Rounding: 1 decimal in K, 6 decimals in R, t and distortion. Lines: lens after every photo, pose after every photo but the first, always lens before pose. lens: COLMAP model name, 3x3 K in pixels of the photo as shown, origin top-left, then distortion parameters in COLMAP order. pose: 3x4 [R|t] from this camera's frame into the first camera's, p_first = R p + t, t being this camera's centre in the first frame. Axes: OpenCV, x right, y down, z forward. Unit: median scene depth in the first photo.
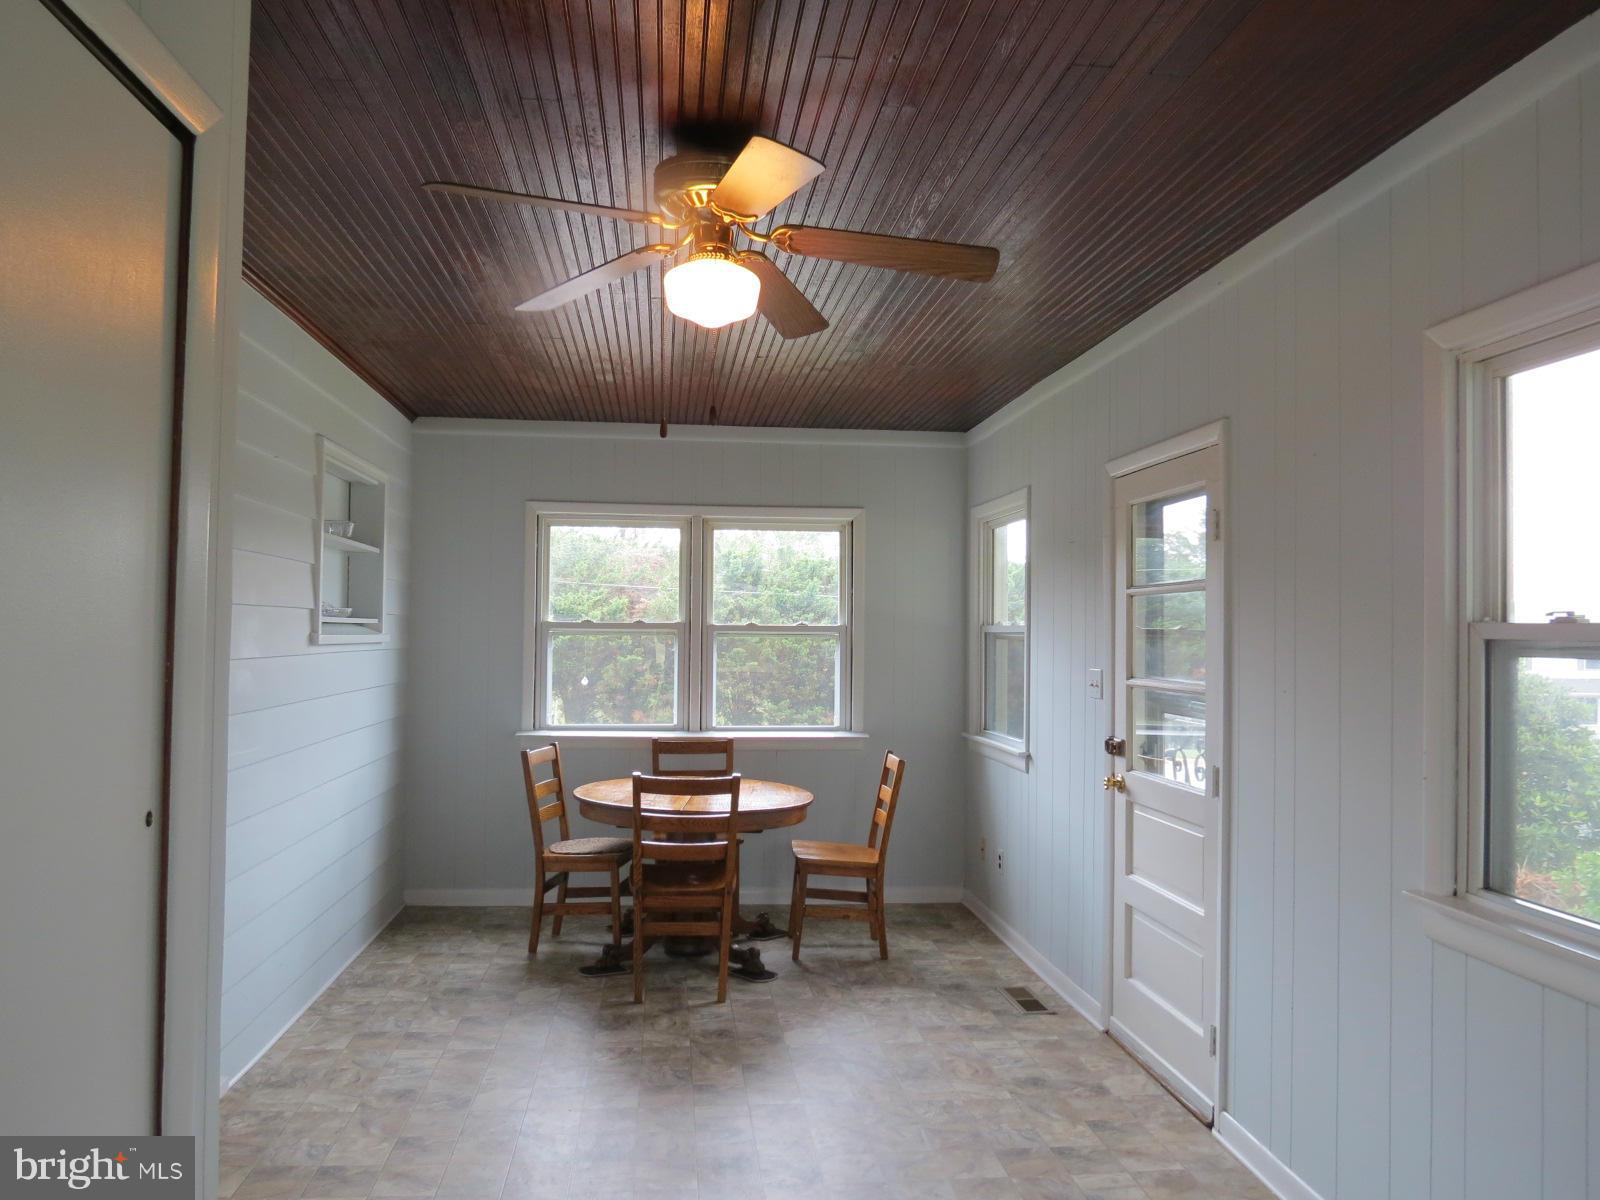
lens RADIAL K [[1172.6, 0, 782.9], [0, 1172.6, 599.4], [0, 0, 1]] dist [-0.029900, 0.000900]
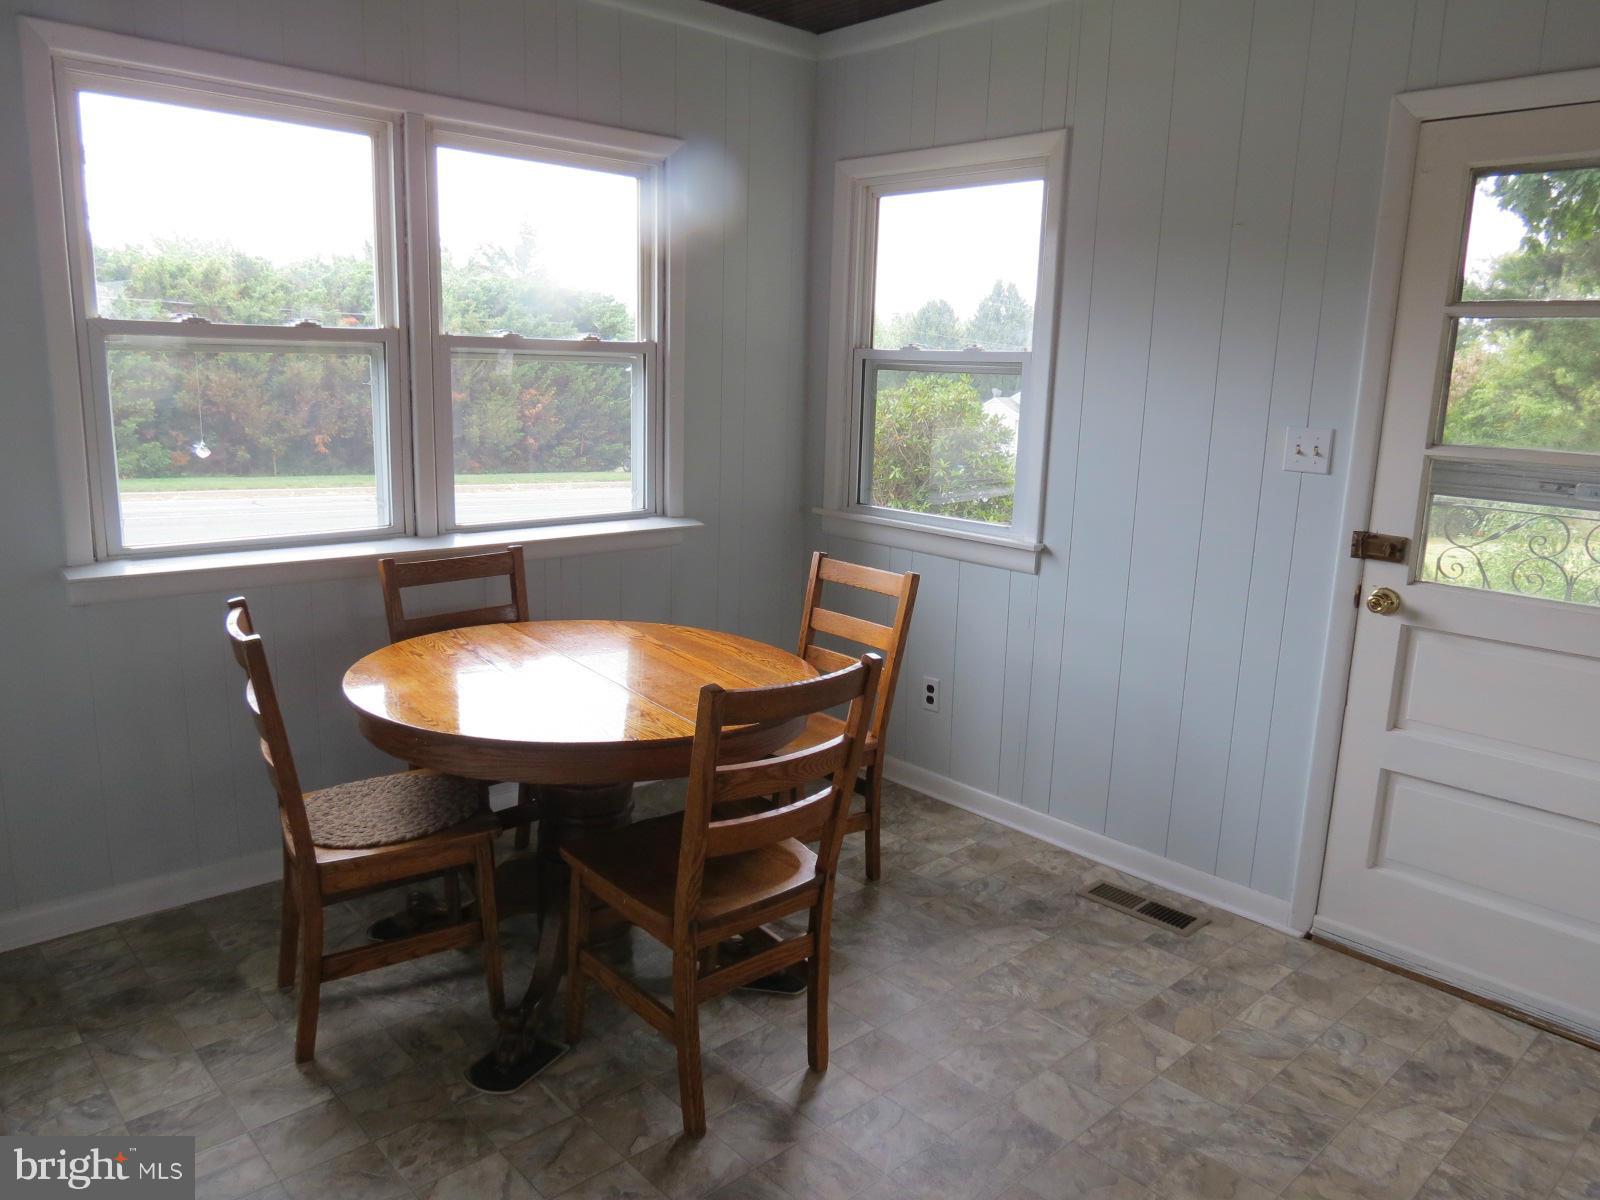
lens RADIAL K [[1144.7, 0, 797.8], [0, 1144.7, 602.4], [0, 0, 1]] dist [-0.019863, 0.001813]
pose [[0.790721, -0.107837, 0.602604, -0.336354], [-0.040477, 0.972999, 0.227233, 0.020102], [-0.610837, -0.204069, 0.765006, 0.626826]]
